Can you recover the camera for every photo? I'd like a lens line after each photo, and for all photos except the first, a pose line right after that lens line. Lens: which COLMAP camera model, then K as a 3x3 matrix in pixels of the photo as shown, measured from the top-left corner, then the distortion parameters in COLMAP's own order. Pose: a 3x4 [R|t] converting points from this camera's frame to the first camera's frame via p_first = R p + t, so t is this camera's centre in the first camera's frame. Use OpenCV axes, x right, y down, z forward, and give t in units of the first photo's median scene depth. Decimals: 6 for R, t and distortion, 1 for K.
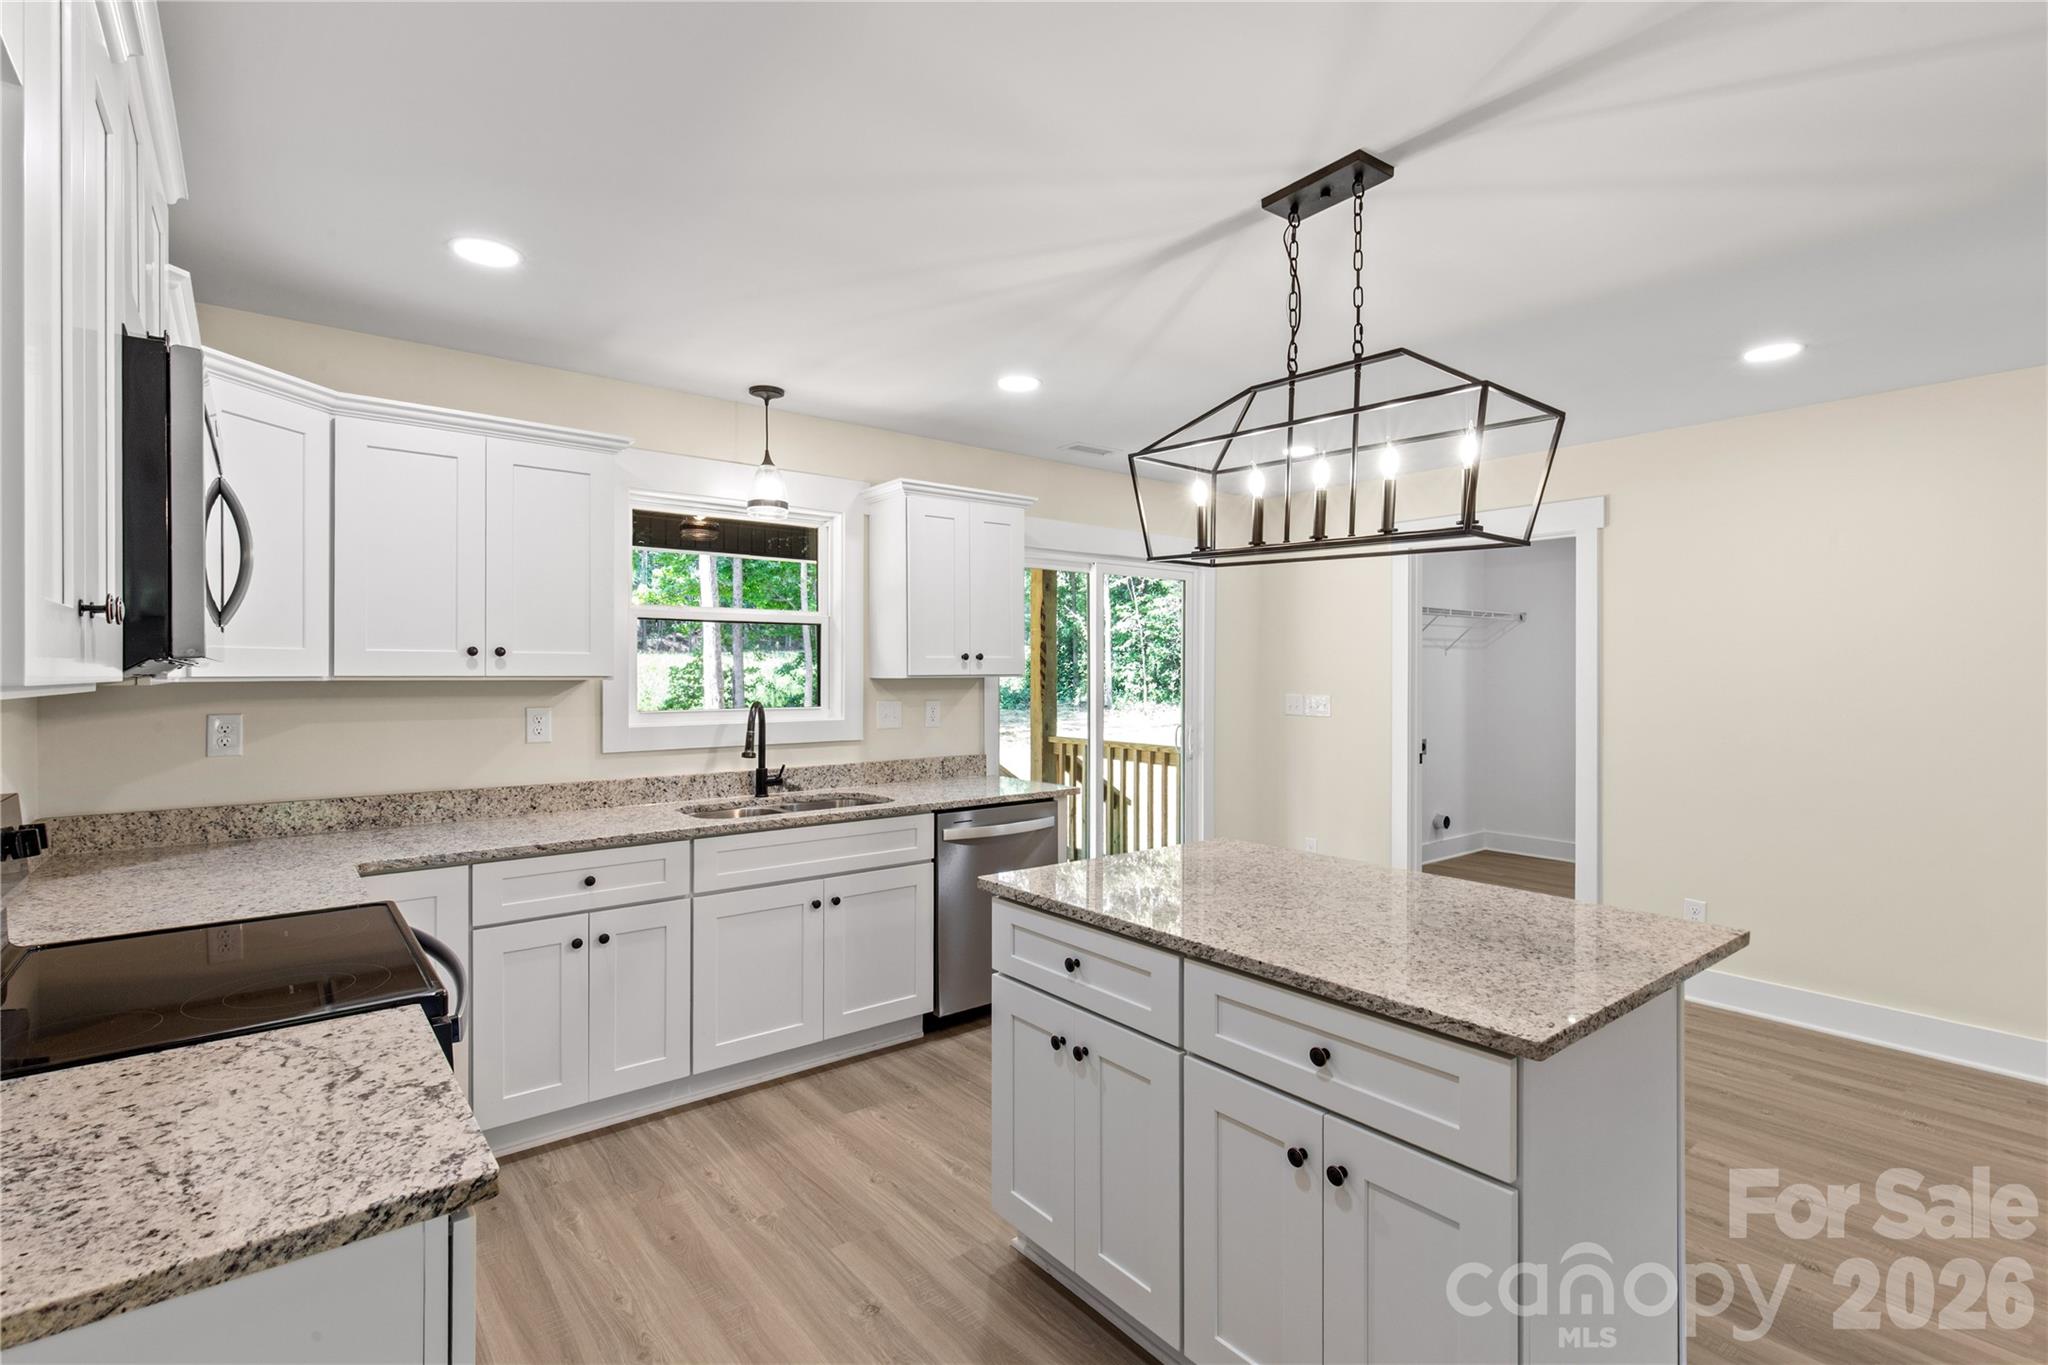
lens RADIAL K [[943.5, 0, 1021.3], [0, 943.5, 670.7], [0, 0, 1]] dist [0.007244, 0.000101]
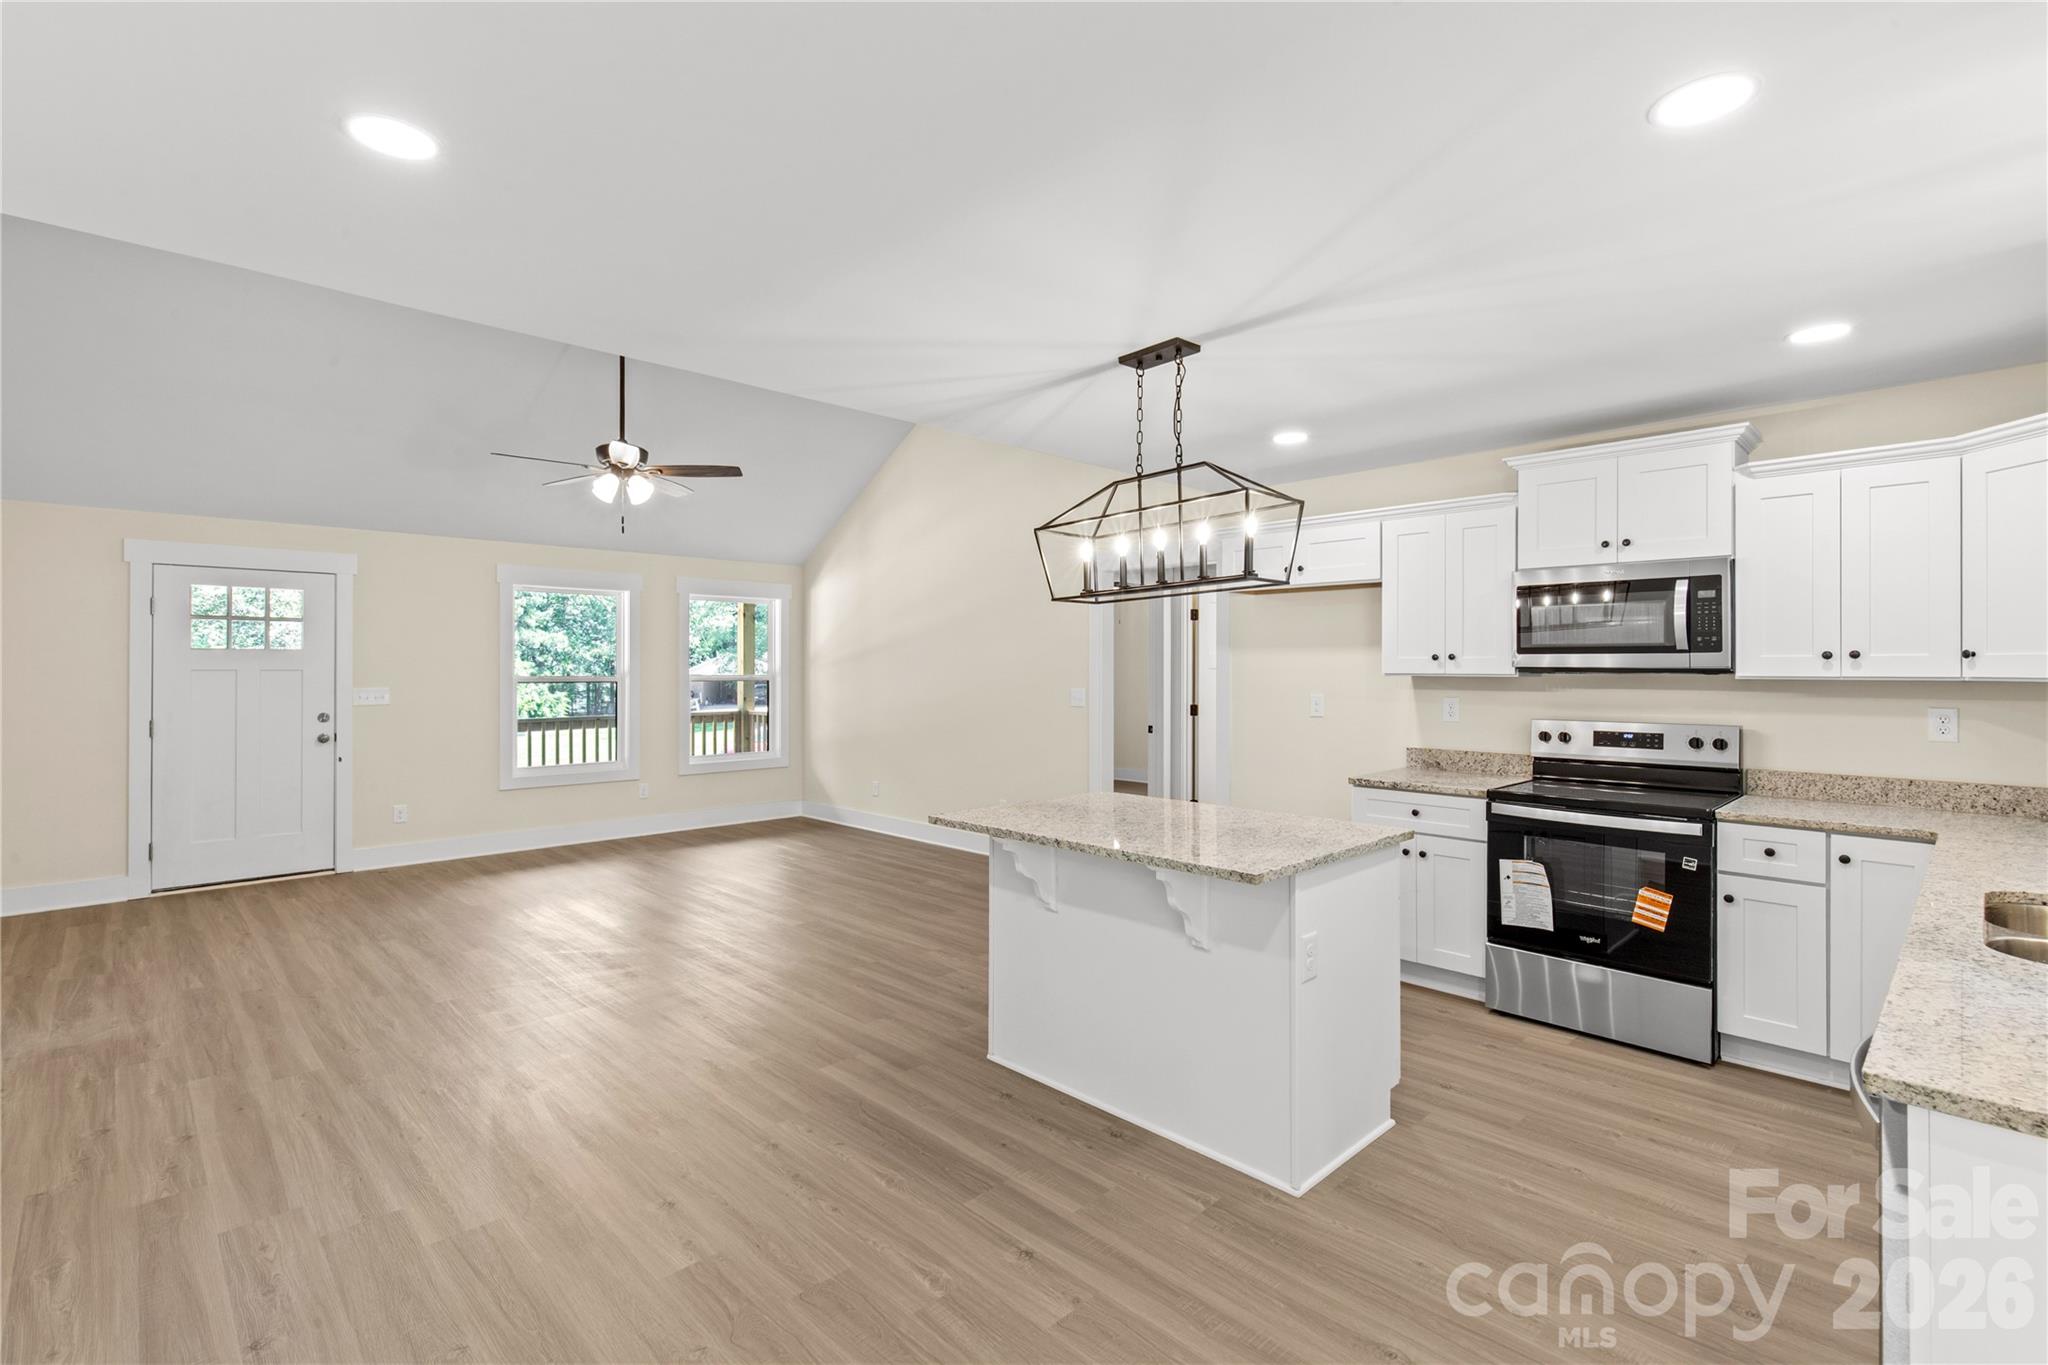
lens RADIAL K [[943.5, 0, 1021.3], [0, 943.5, 670.7], [0, 0, 1]] dist [0.007244, 0.000101]
pose [[-0.995331, -0.000975, -0.096518, 0.428365], [-0.001179, 0.999997, 0.002049, -0.001940], [0.096516, 0.002154, -0.995329, 1.553328]]
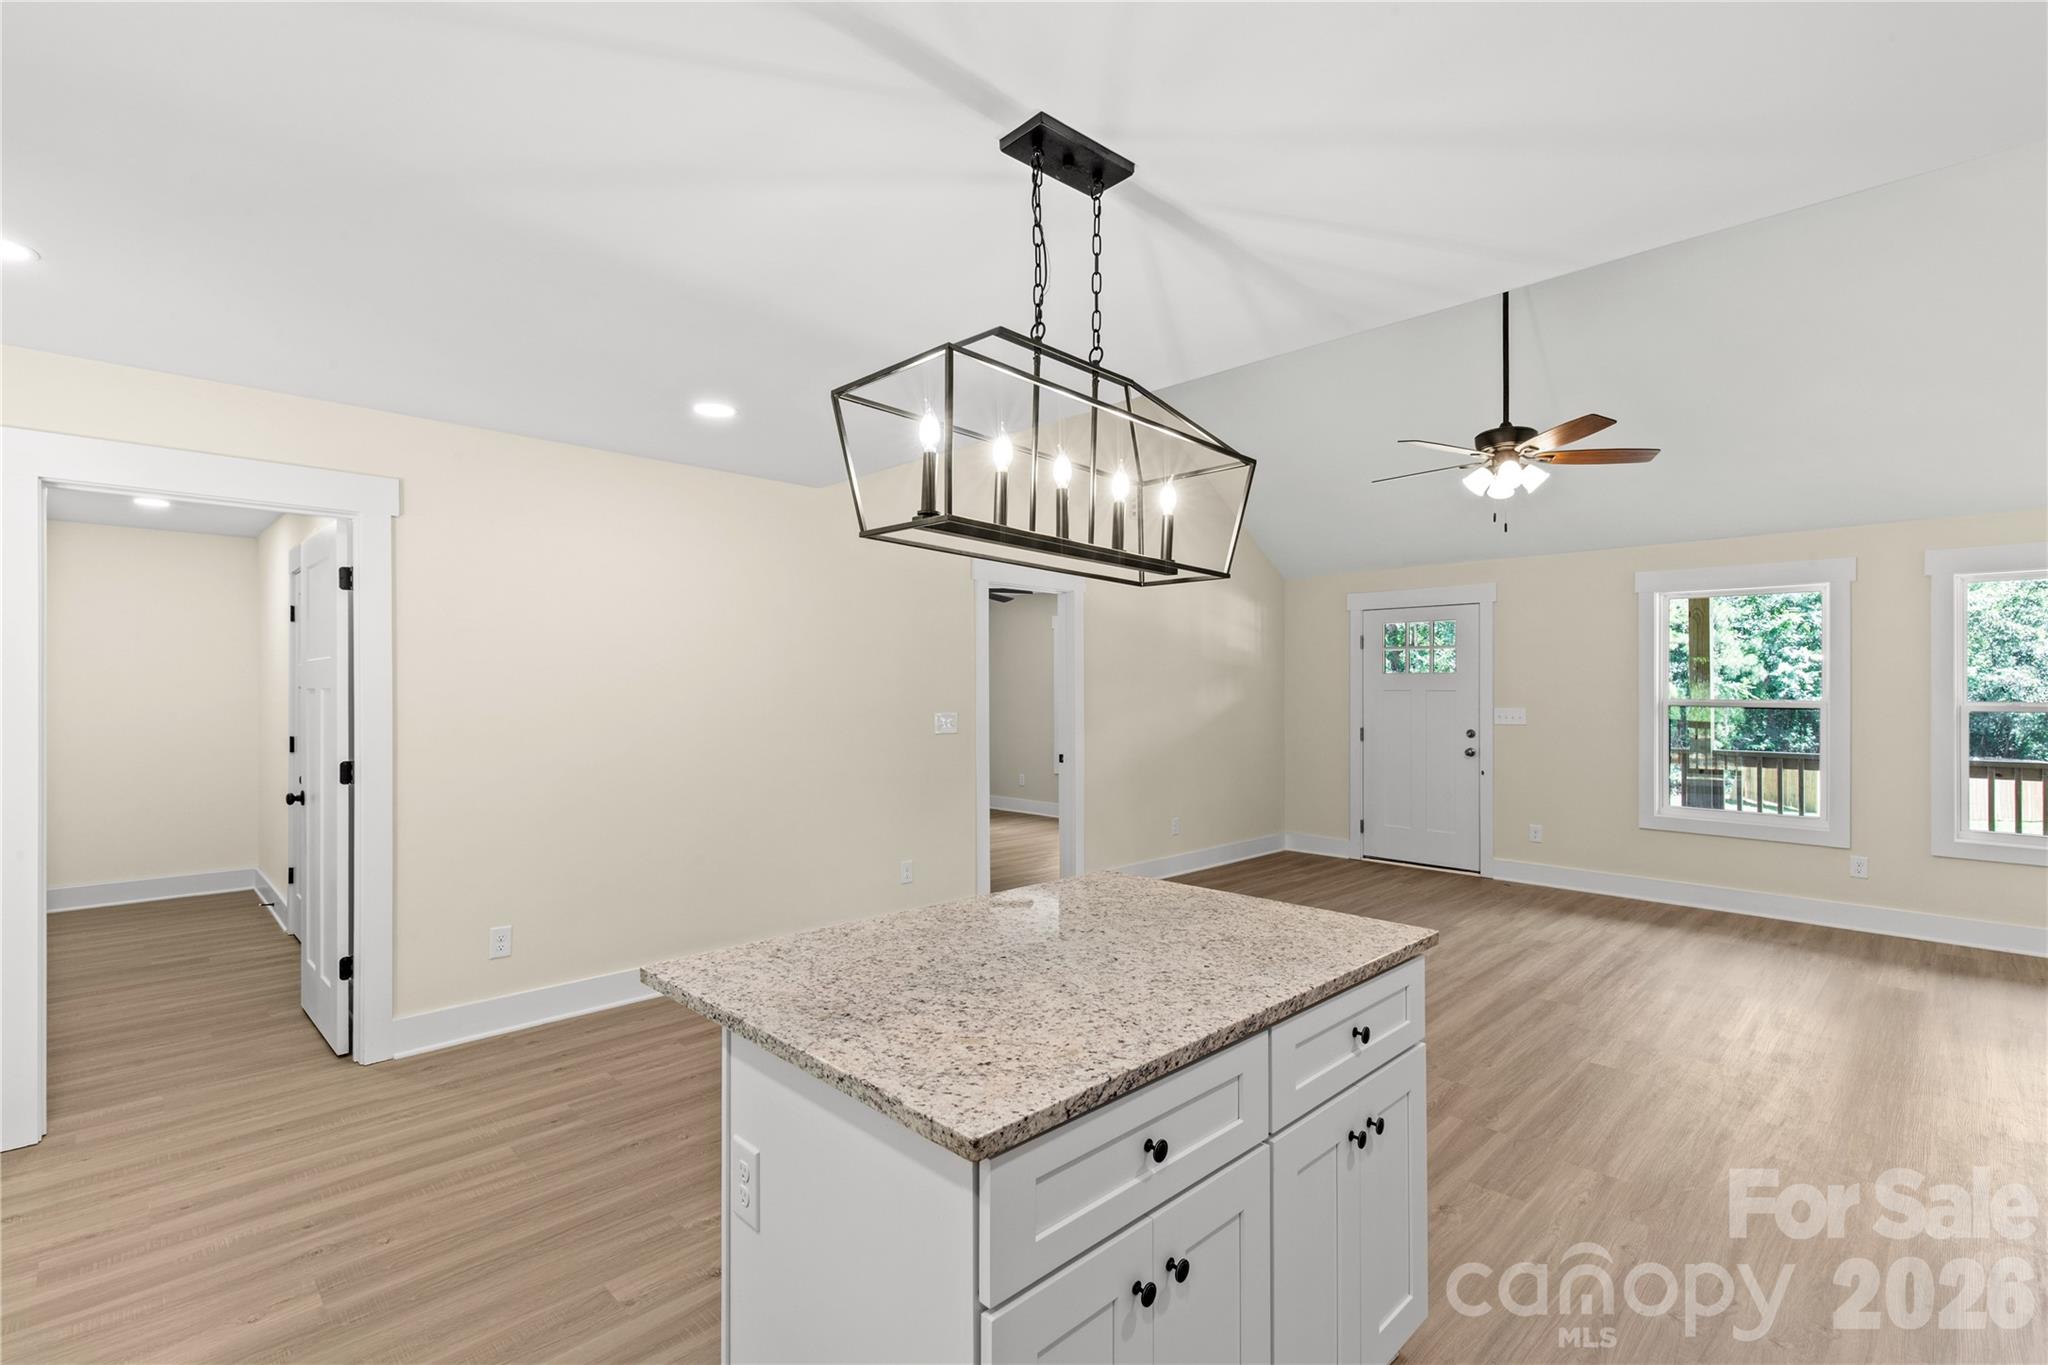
lens RADIAL K [[924.7, 0, 1019.9], [0, 924.7, 687.3], [0, 0, 1]] dist [0.004493, -0.000347]
pose [[-0.096067, 0.001767, 0.995373, -0.344907], [-0.001142, 0.999998, -0.001886, -0.000860], [-0.995374, -0.001318, -0.096064, 0.705508]]
